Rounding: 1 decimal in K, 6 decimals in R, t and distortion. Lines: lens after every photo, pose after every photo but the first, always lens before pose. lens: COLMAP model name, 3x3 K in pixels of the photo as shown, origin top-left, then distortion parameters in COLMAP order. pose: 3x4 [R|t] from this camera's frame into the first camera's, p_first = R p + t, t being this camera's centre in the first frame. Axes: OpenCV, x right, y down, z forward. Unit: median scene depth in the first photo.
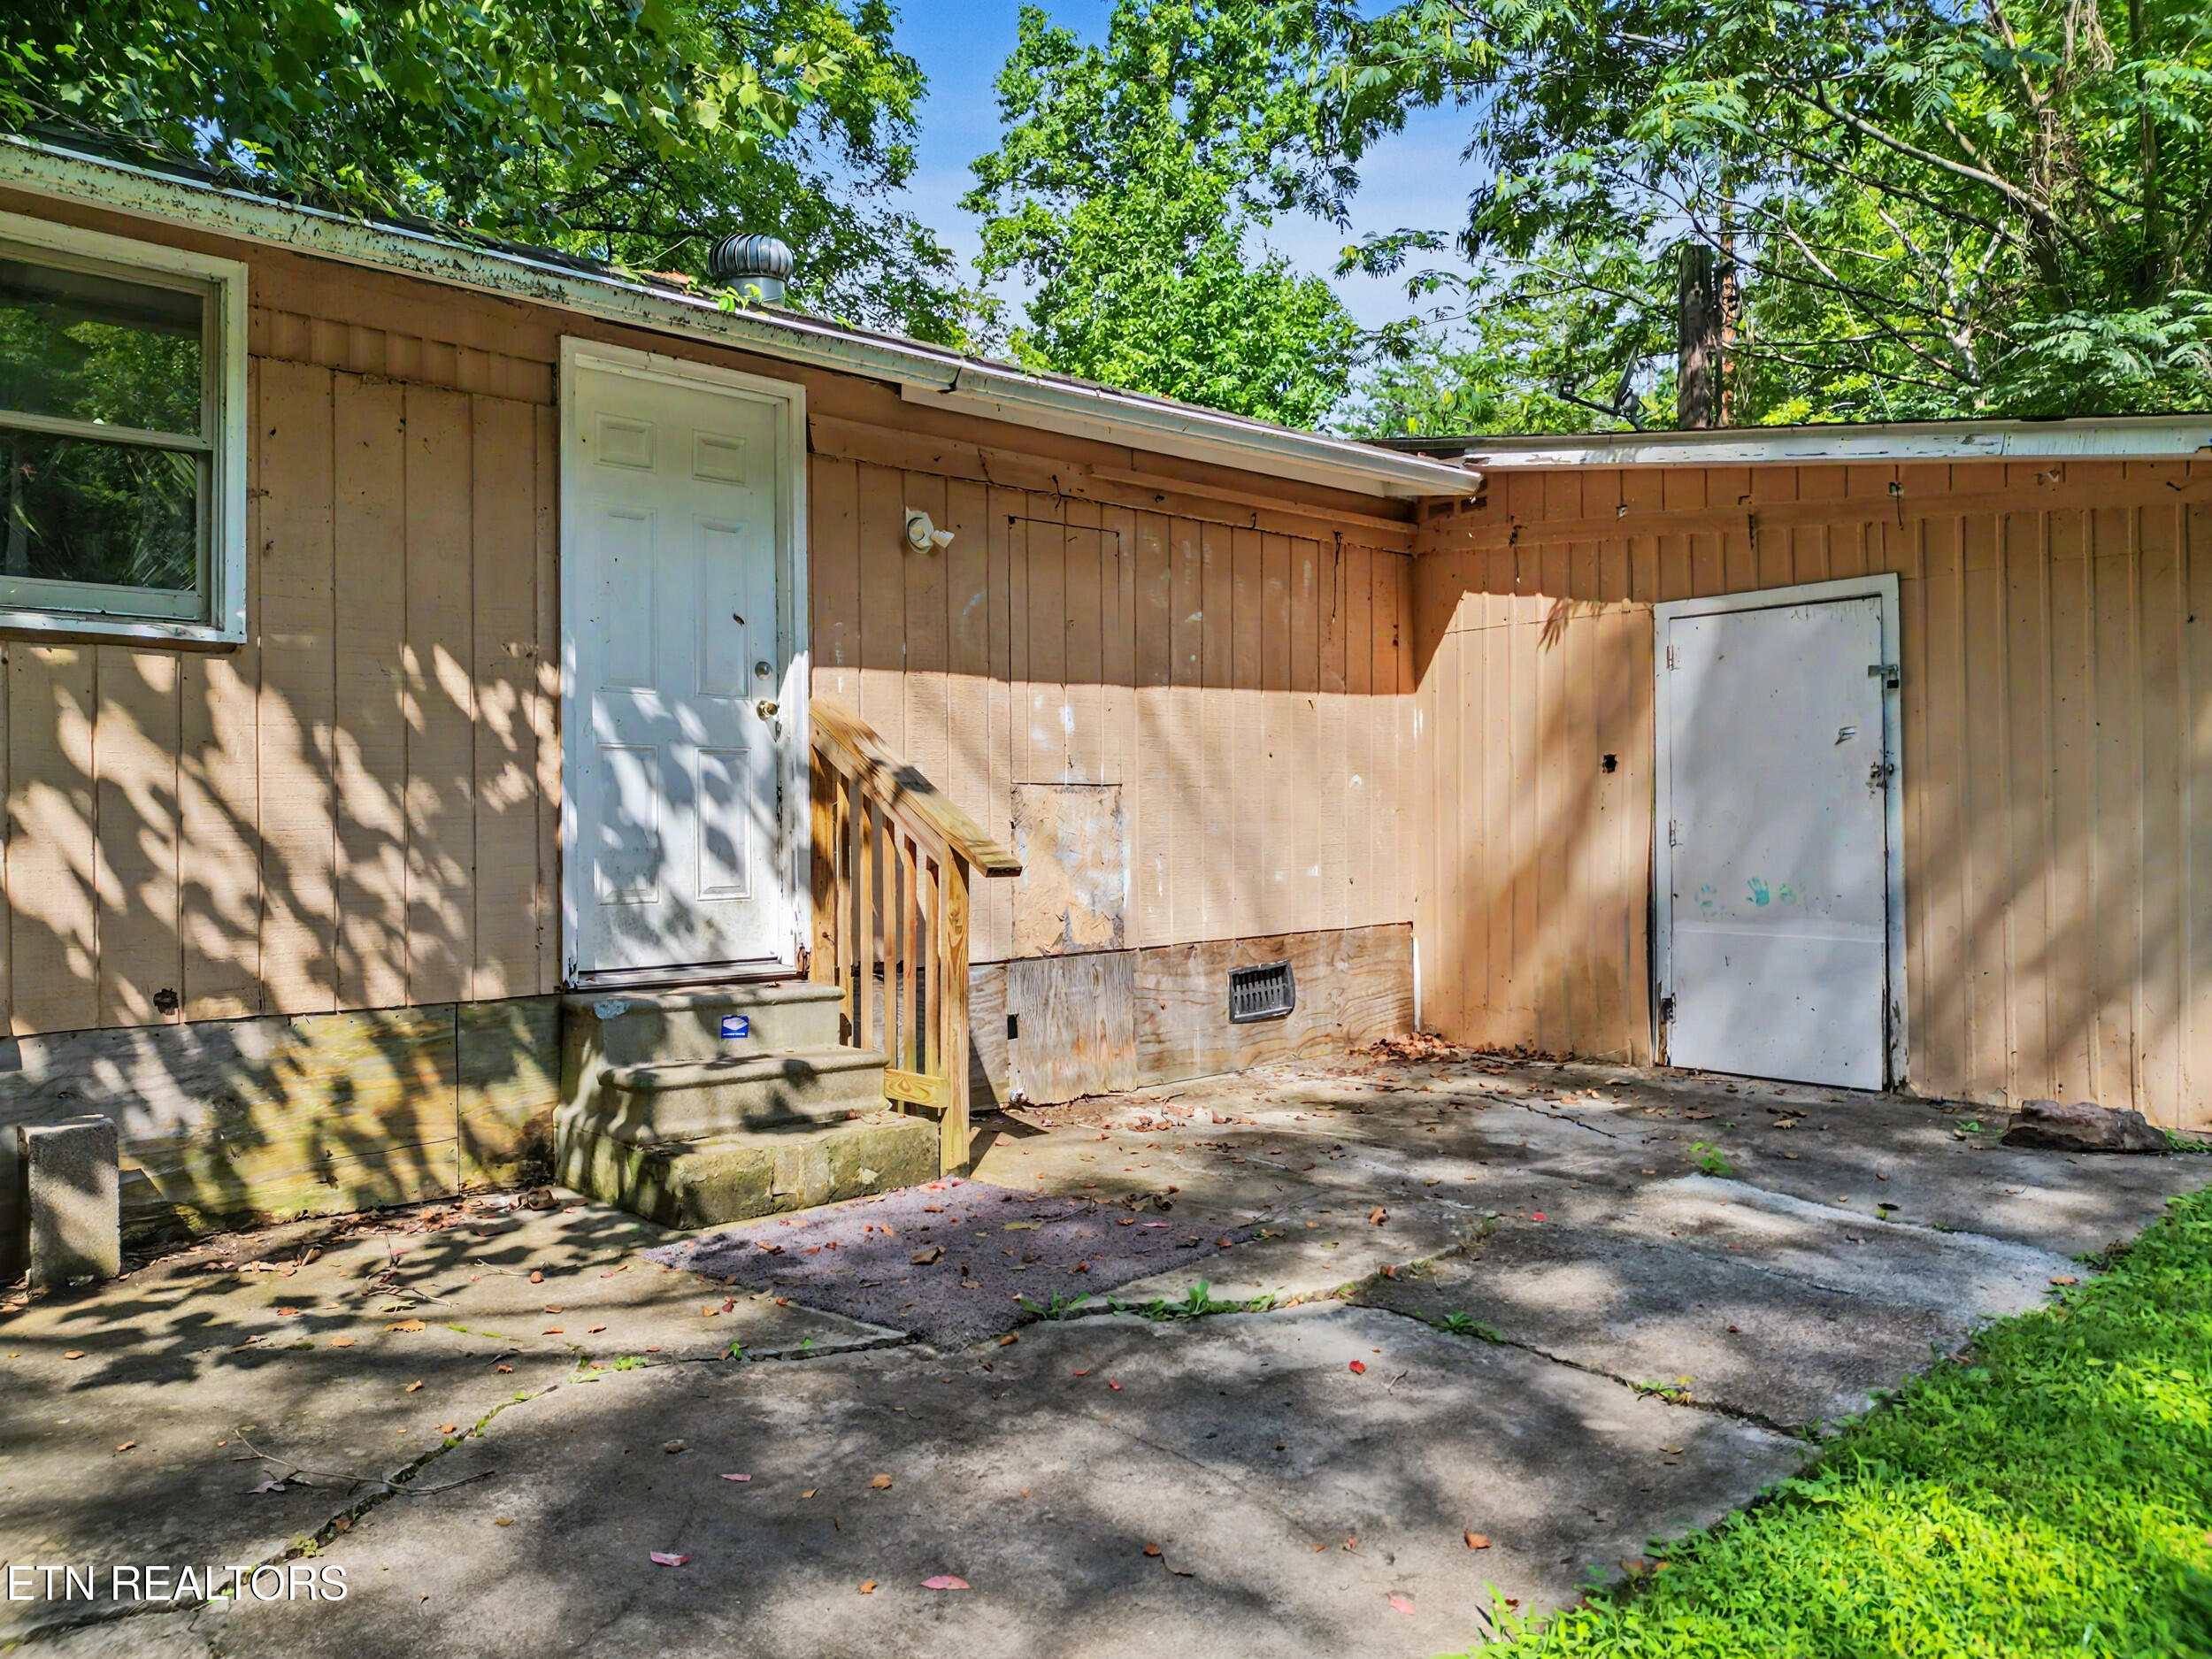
lens RADIAL K [[1561.1, 0, 1075.7], [0, 1561.1, 831.2], [0, 0, 1]] dist [-0.004686, -0.031137]
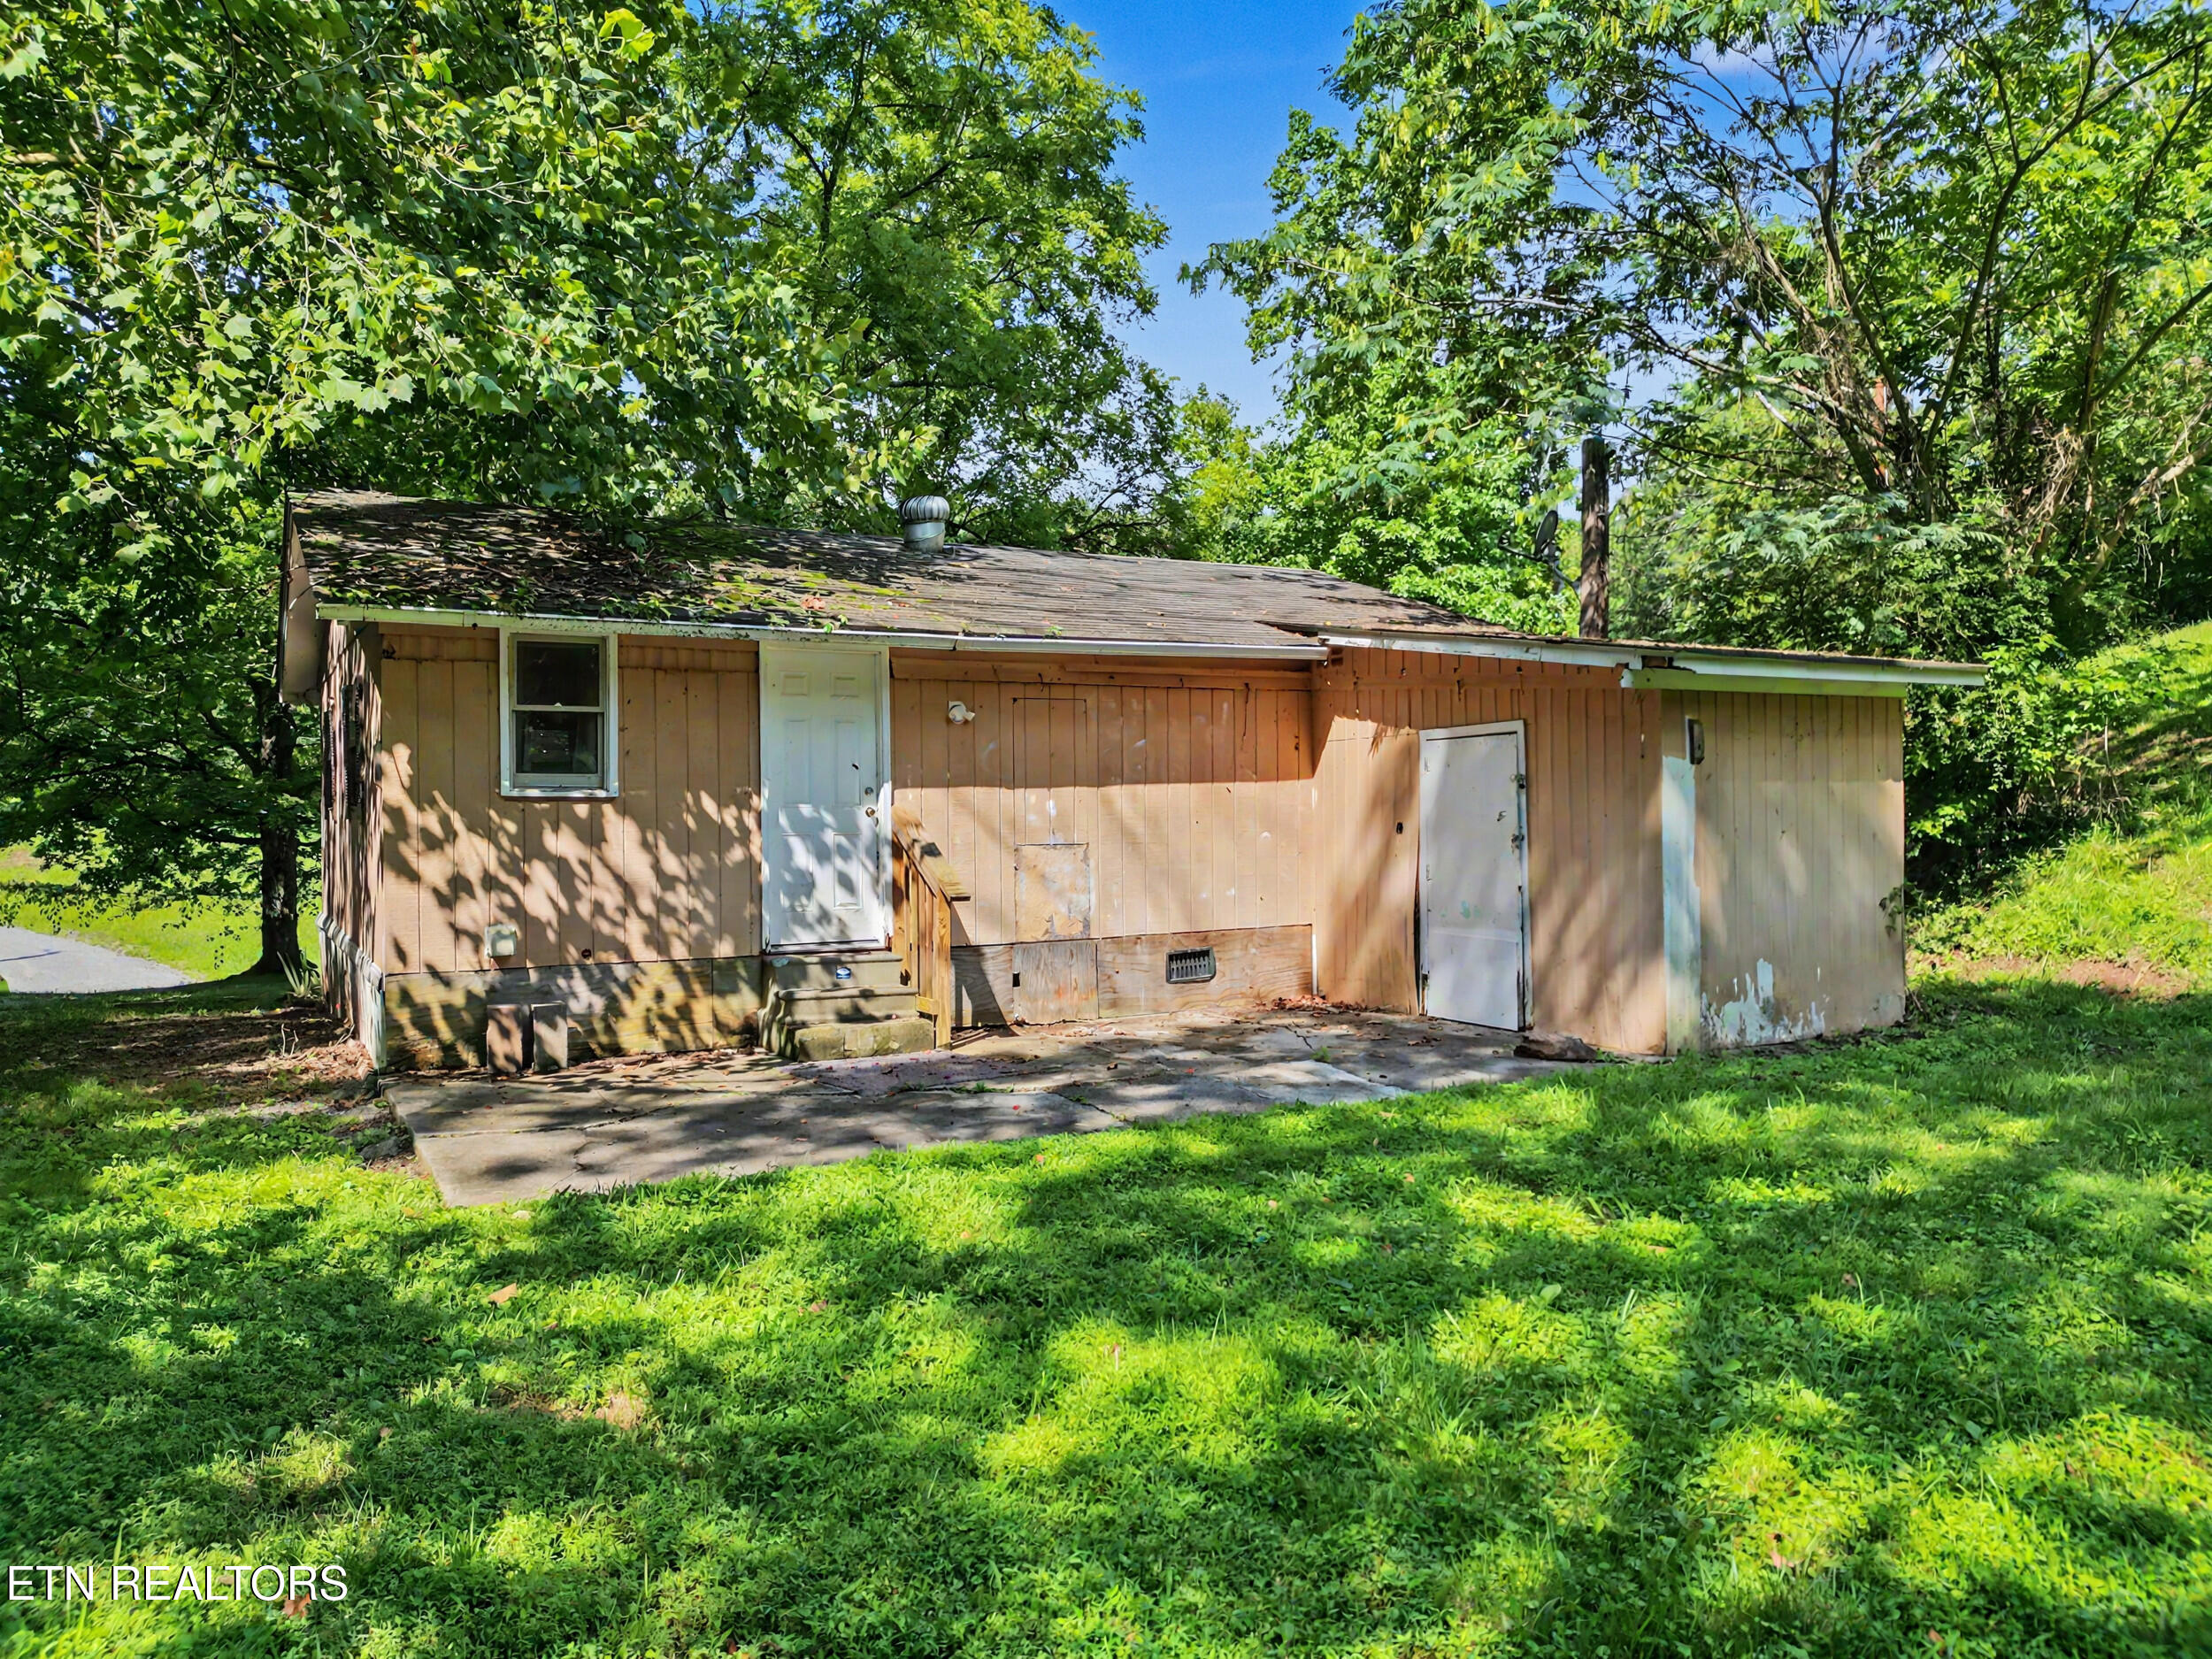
lens RADIAL K [[1561.1, 0, 1101.9], [0, 1561.1, 819.7], [0, 0, 1]] dist [-0.004686, -0.031137]
pose [[0.973223, -0.000897, -0.229859, 0.561741], [0.001270, 0.999998, 0.001475, -0.073704], [0.229858, -0.001727, 0.973223, -0.873525]]
